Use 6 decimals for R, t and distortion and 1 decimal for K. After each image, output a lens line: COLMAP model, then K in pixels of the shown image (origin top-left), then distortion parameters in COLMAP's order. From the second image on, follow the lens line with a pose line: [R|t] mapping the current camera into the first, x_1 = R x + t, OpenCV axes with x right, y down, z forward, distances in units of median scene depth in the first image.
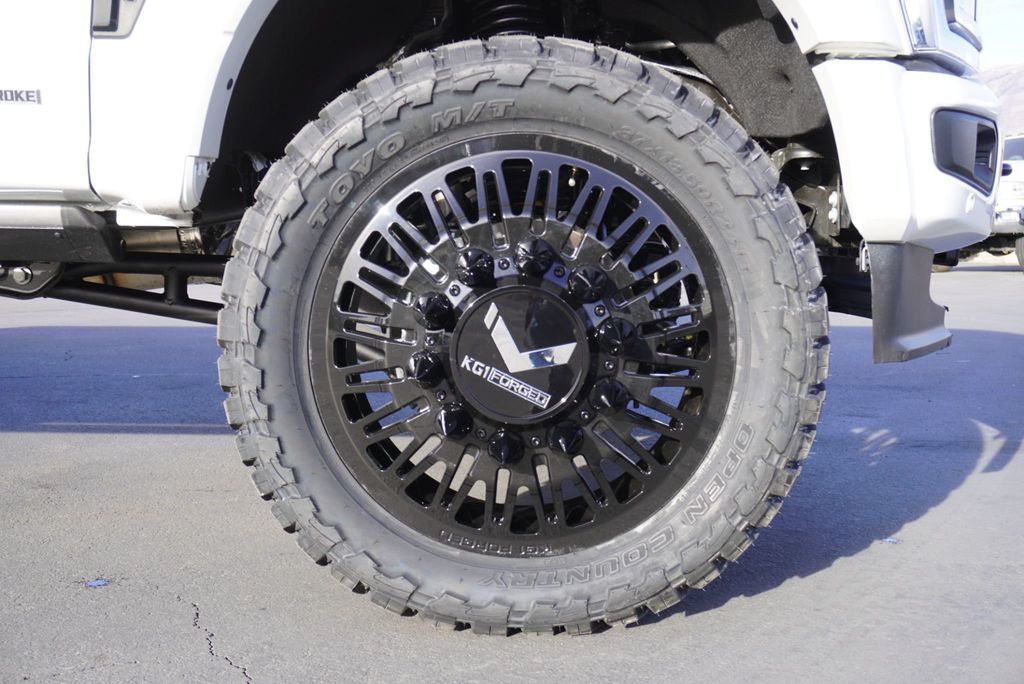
lens RADIAL K [[1244.4, 0, 511.8], [0, 1244.4, 322.3], [0, 0, 1]] dist [0.009103, -0.013556]
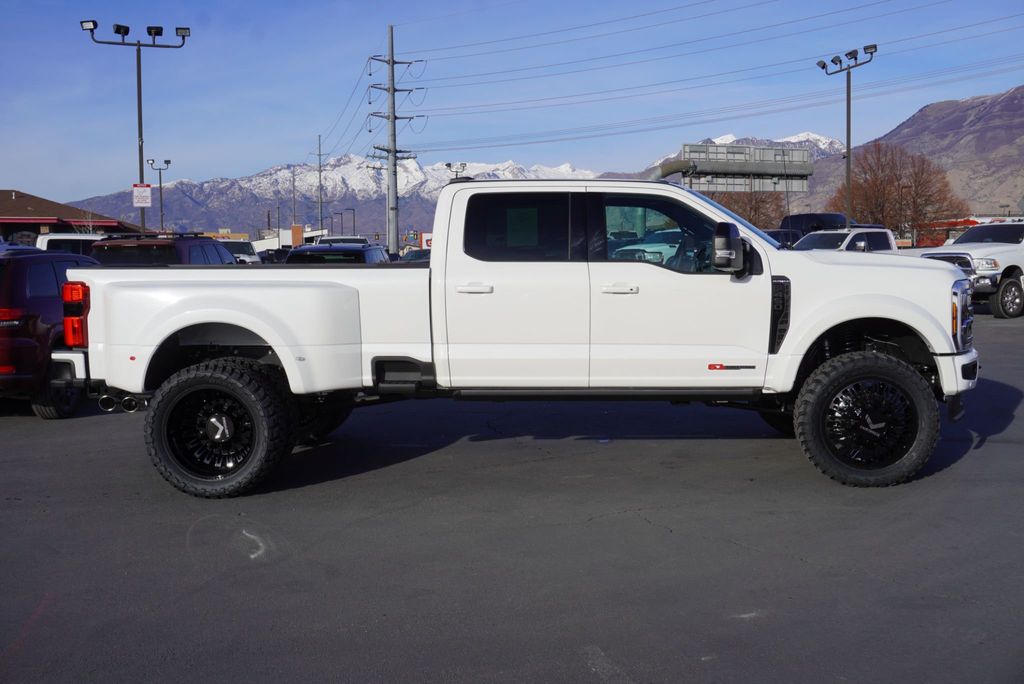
lens RADIAL K [[1035.5, 0, 512.0], [0, 1035.5, 342.0], [0, 0, 1]] dist [-0.016853, 0.034219]
pose [[0.998562, -0.018408, -0.050352, -1.083621], [0.018907, 0.999777, 0.009446, -0.329713], [0.050167, -0.010384, 0.998687, -2.773819]]
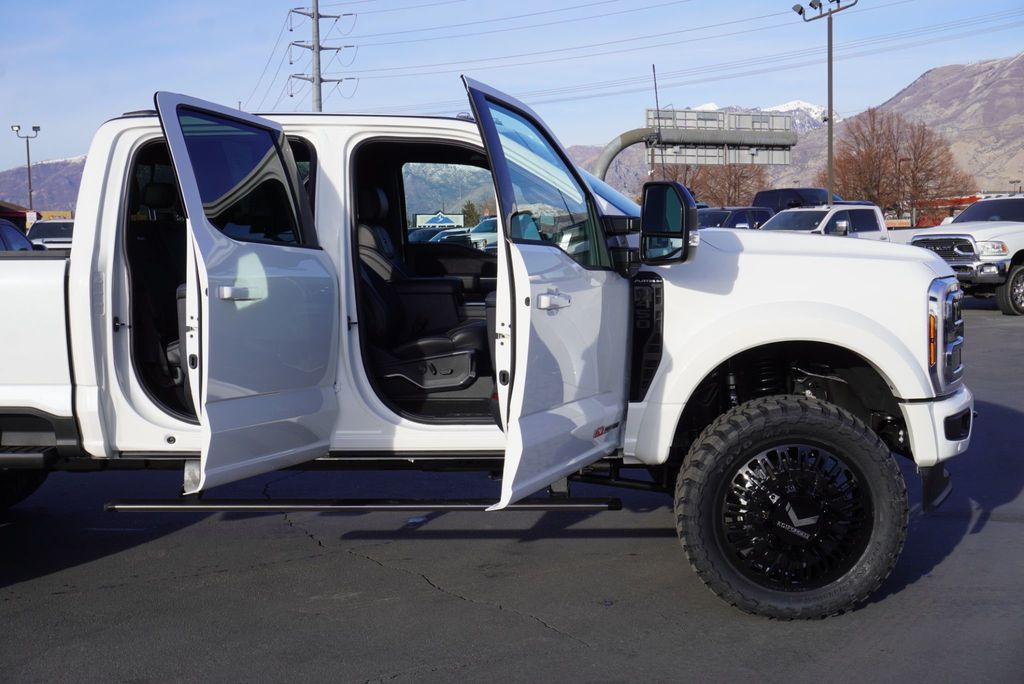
lens RADIAL K [[1172.8, 0, 512.0], [0, 1172.8, 342.0], [0, 0, 1]] dist [0.003088, 0.023003]
pose [[0.999635, -0.024736, -0.010883, -0.568475], [0.024891, 0.999588, 0.014318, -0.406878], [0.010524, -0.014584, 0.999838, -1.551130]]
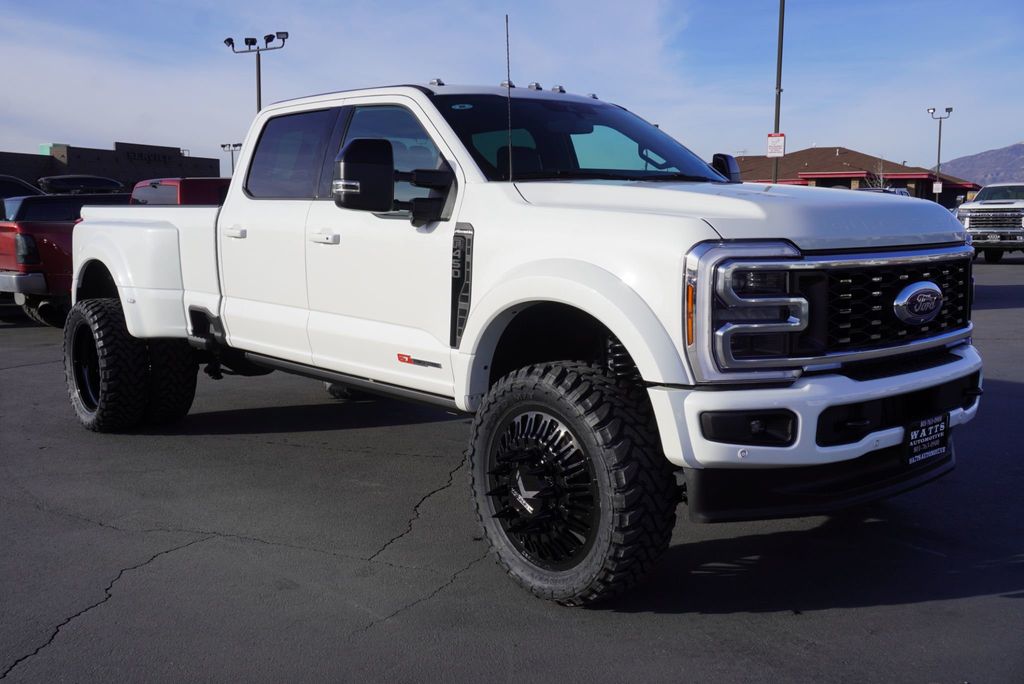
lens RADIAL K [[1011.3, 0, 512.8], [0, 1011.3, 356.3], [0, 0, 1]] dist [0.016348, 0.009383]
pose [[0.667056, 0.092511, -0.739241, 1.462539], [-0.048591, 0.995550, 0.080740, -0.407292], [0.743421, -0.017938, 0.668583, -0.414802]]
